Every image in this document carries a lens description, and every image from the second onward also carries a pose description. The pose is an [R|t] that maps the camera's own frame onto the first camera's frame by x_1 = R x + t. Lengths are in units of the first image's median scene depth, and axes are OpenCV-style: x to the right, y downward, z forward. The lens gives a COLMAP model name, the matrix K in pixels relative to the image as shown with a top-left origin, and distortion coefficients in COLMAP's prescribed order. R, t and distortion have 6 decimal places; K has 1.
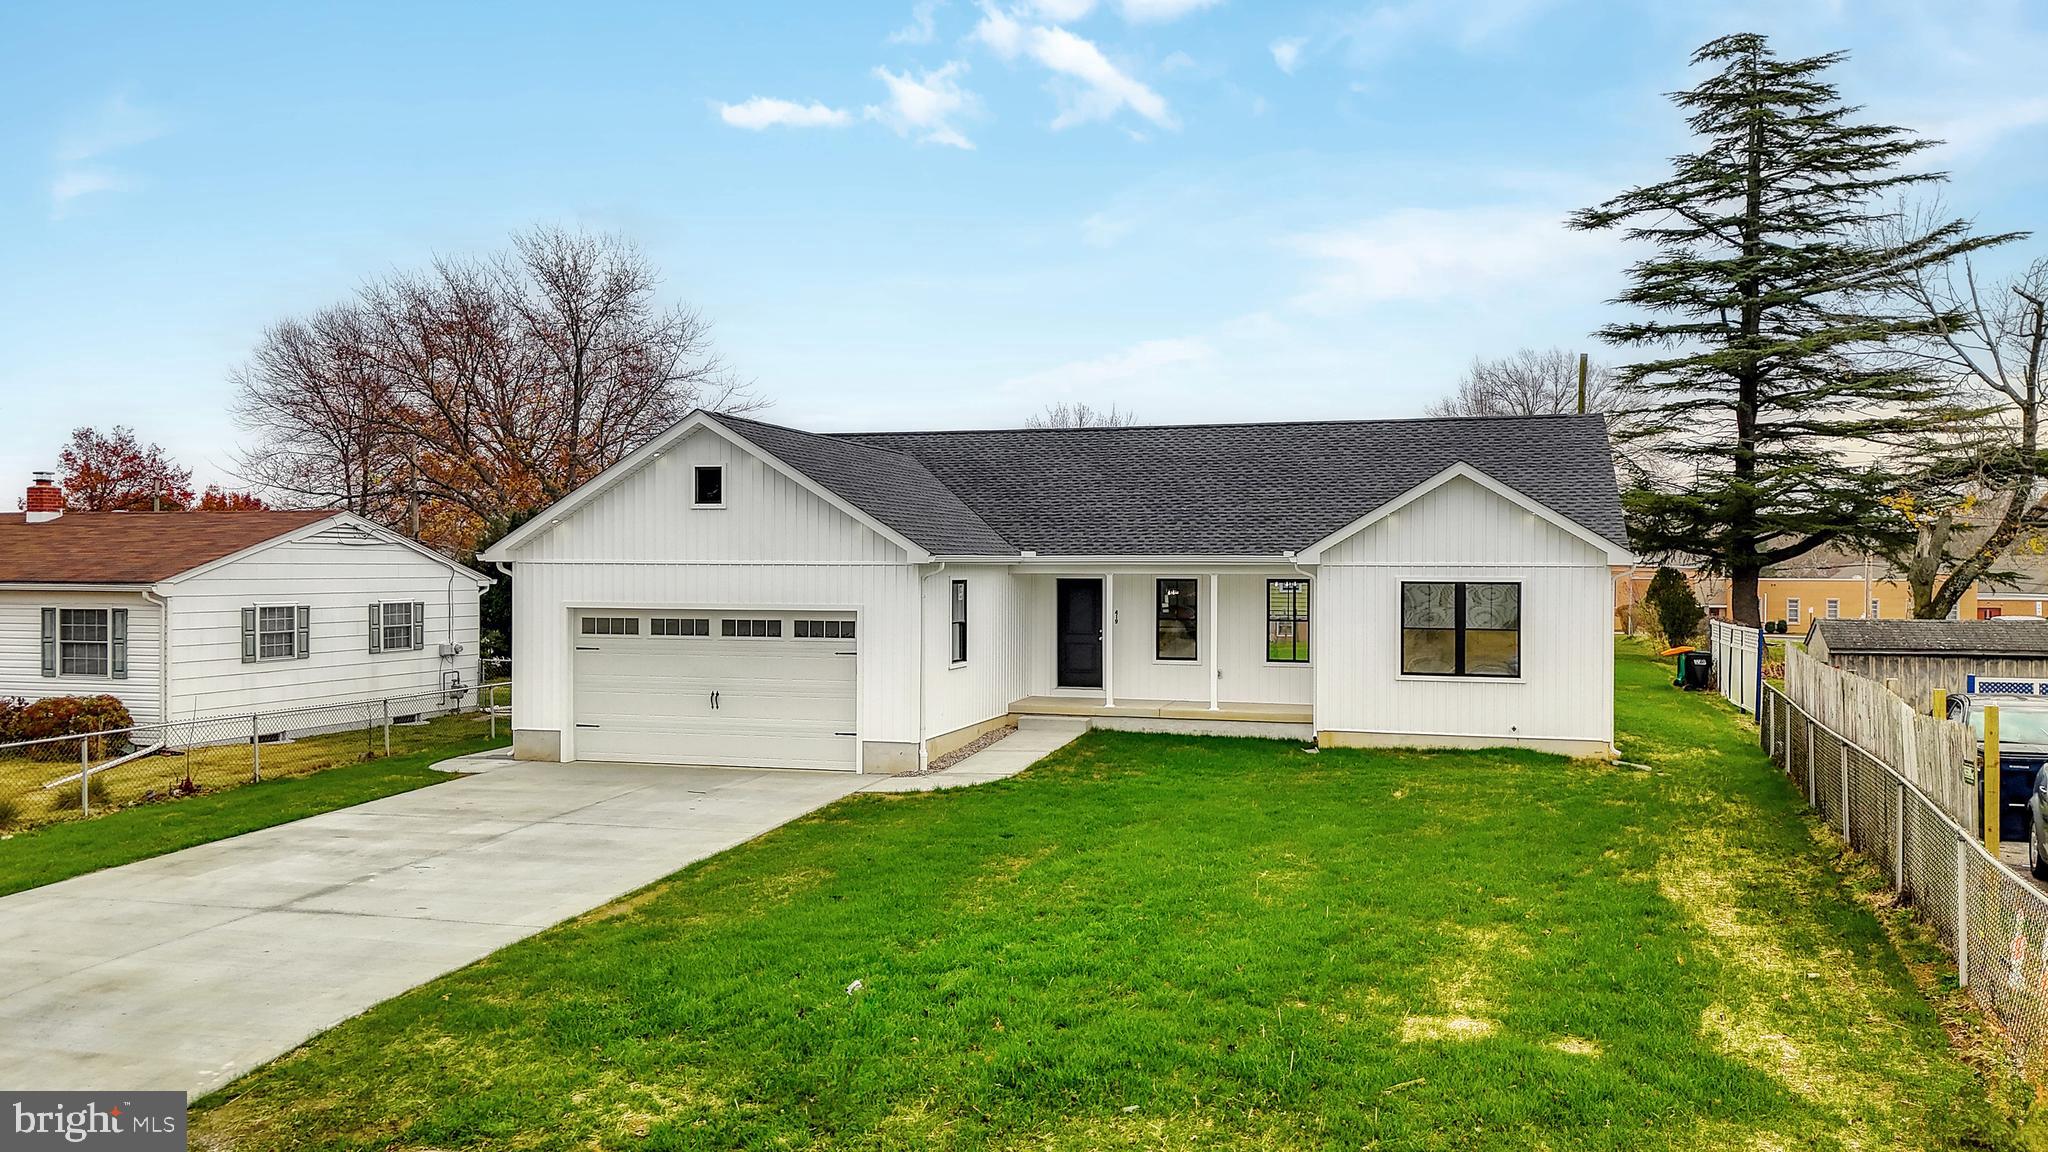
lens RADIAL K [[1504.3, 0, 1024.0], [0, 1504.3, 576.0], [0, 0, 1]] dist [0.080655, -0.084797]
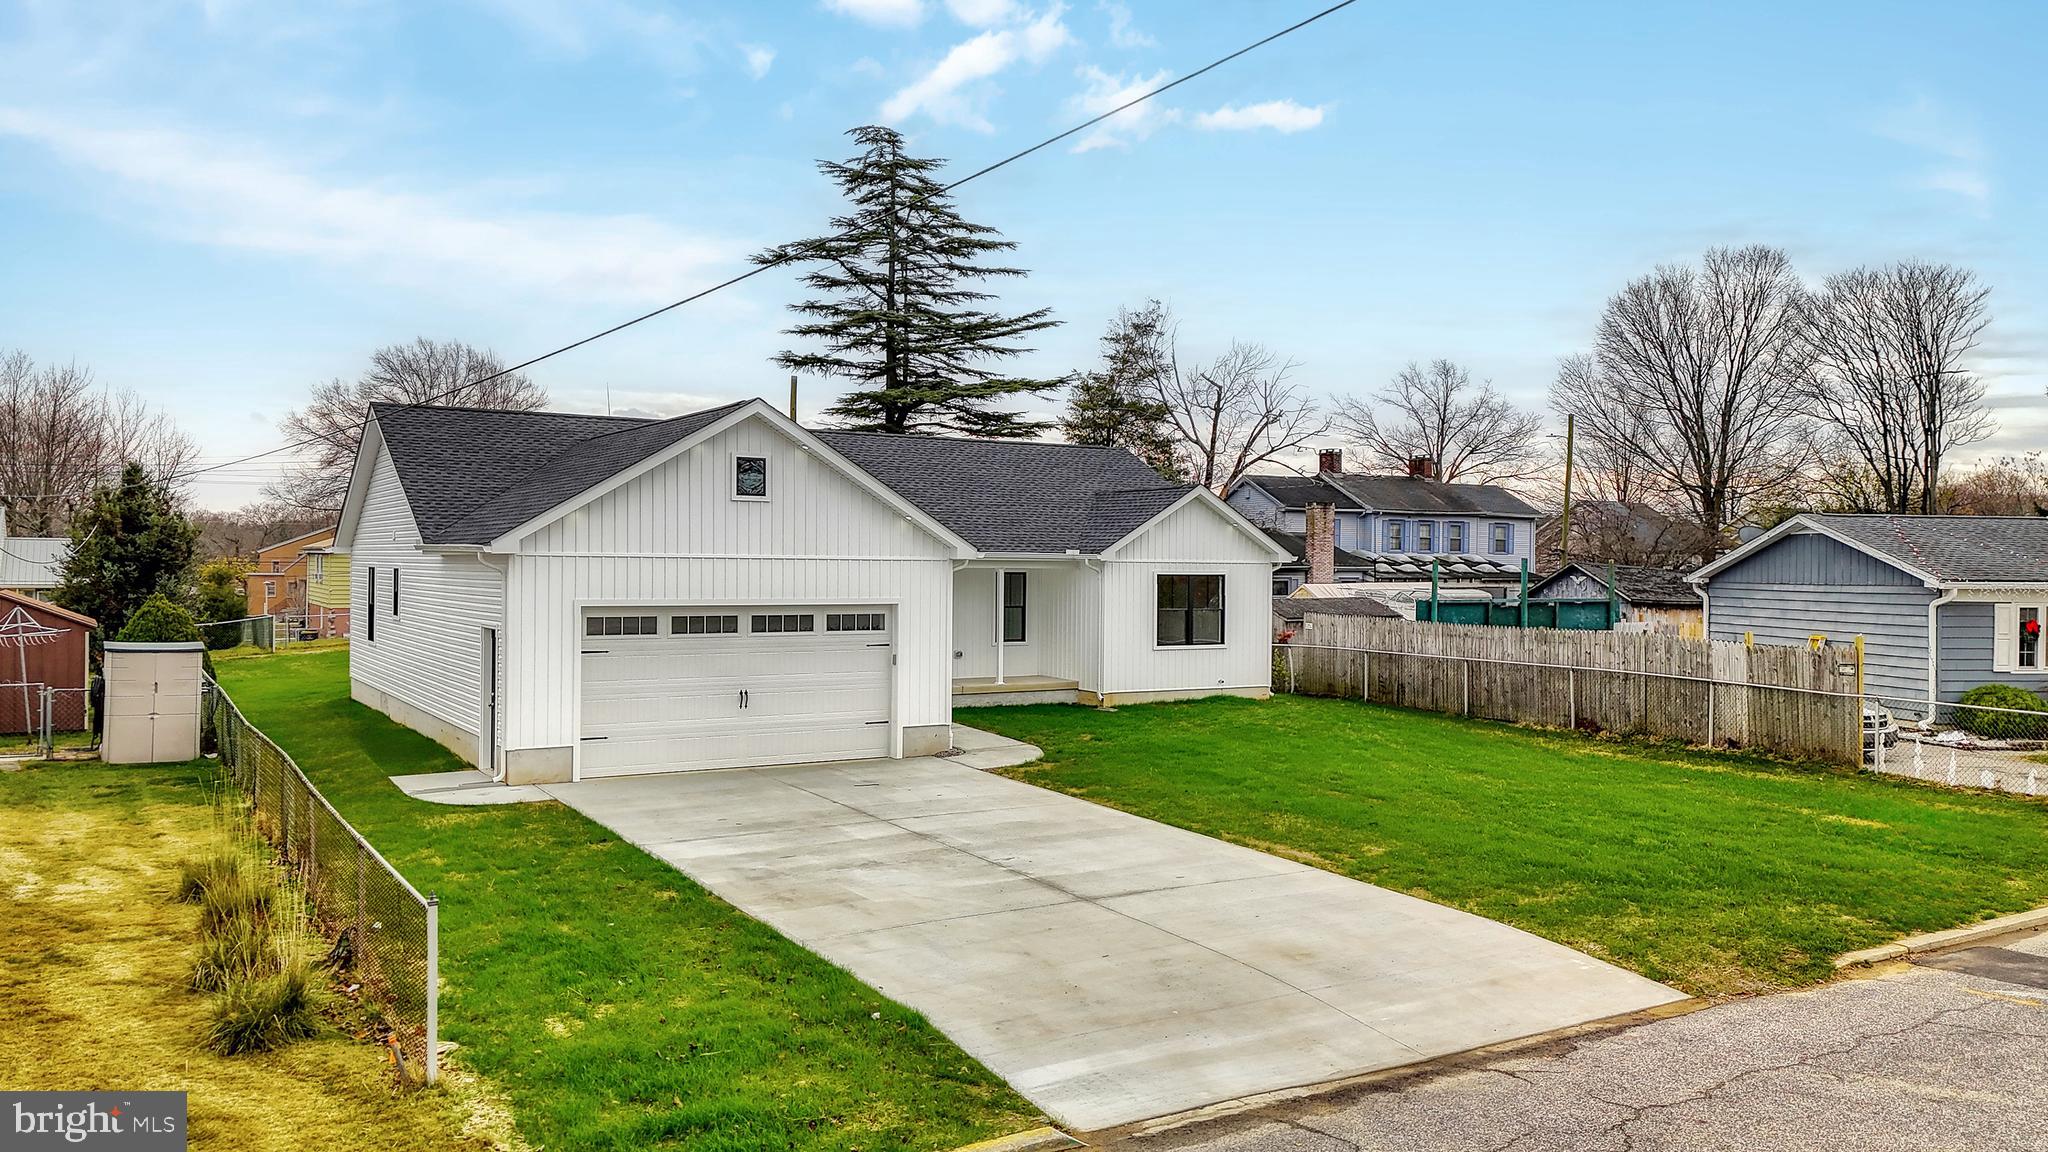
lens RADIAL K [[1487.9, 0, 1024.0], [0, 1487.9, 576.0], [0, 0, 1]] dist [0.080736, -0.080662]
pose [[0.673654, -0.003514, 0.739038, -0.583940], [-0.002167, 0.999975, 0.006730, -0.002348], [-0.739044, -0.006135, 0.673630, 0.168123]]
